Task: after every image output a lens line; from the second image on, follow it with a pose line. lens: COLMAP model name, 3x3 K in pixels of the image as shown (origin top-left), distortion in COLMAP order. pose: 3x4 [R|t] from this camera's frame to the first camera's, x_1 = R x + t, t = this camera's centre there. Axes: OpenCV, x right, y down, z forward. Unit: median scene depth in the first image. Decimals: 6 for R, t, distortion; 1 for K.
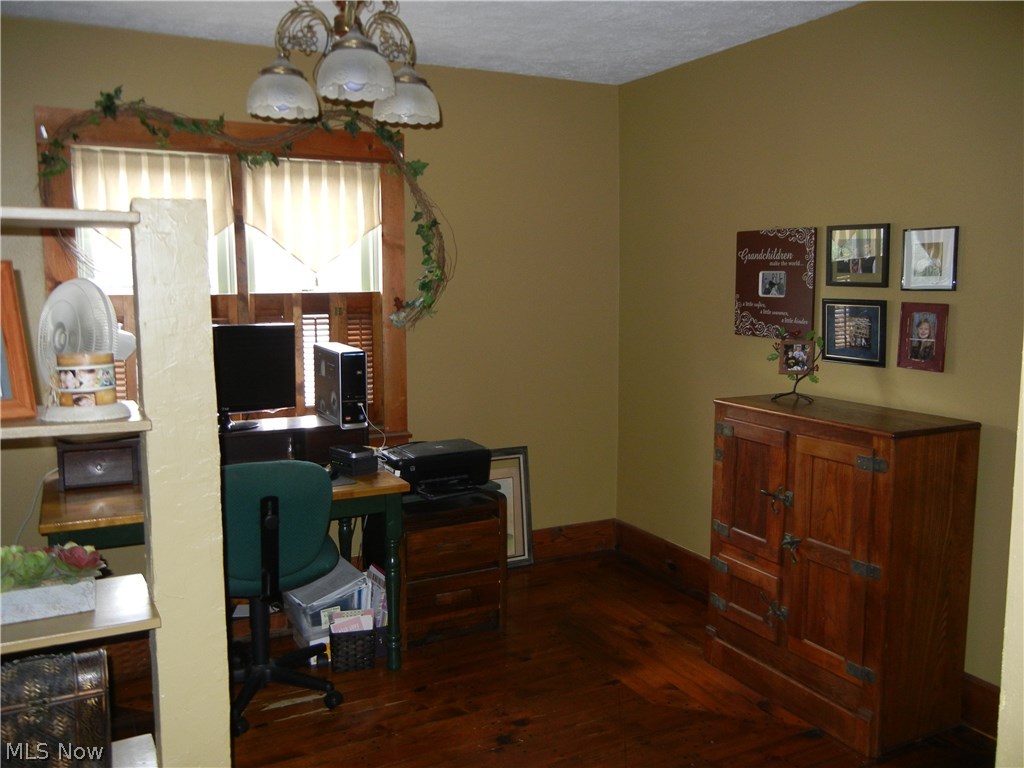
lens RADIAL K [[881.1, 0, 509.6], [0, 881.1, 383.2], [0, 0, 1]] dist [0.006745, 0.004438]
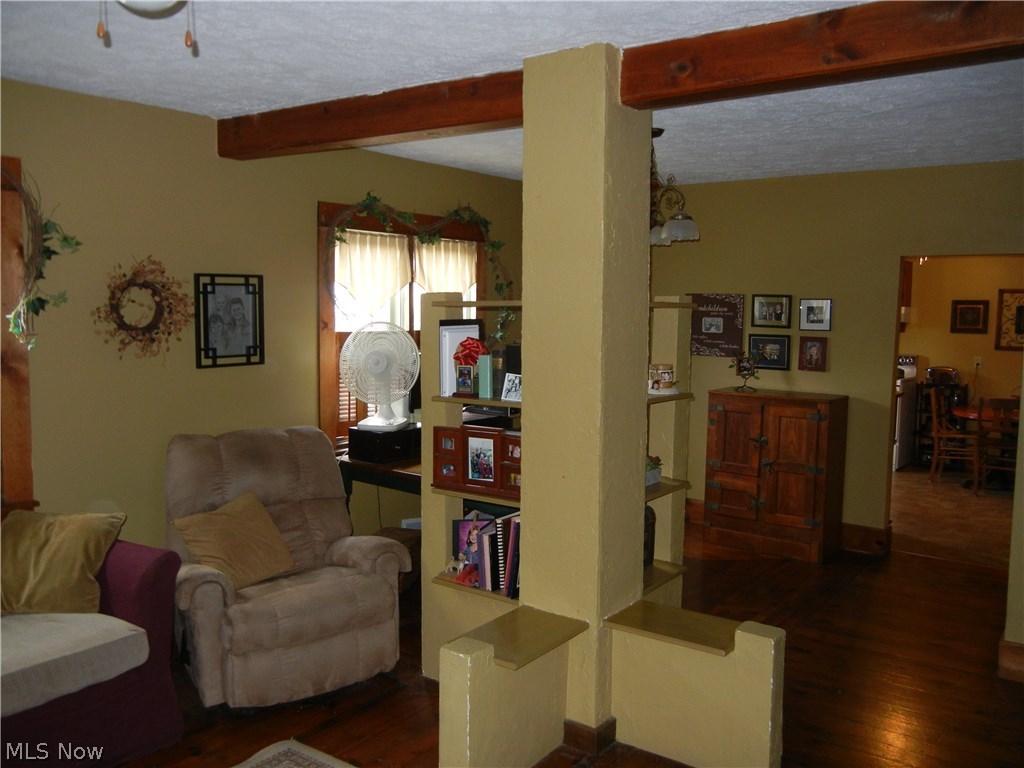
lens RADIAL K [[881.1, 0, 515.4], [0, 881.1, 387.0], [0, 0, 1]] dist [0.006745, 0.004438]
pose [[0.898597, -0.027617, 0.437905, -0.921970], [0.036909, 0.999238, -0.012722, 0.019362], [-0.437220, 0.027594, 0.898931, -0.437034]]
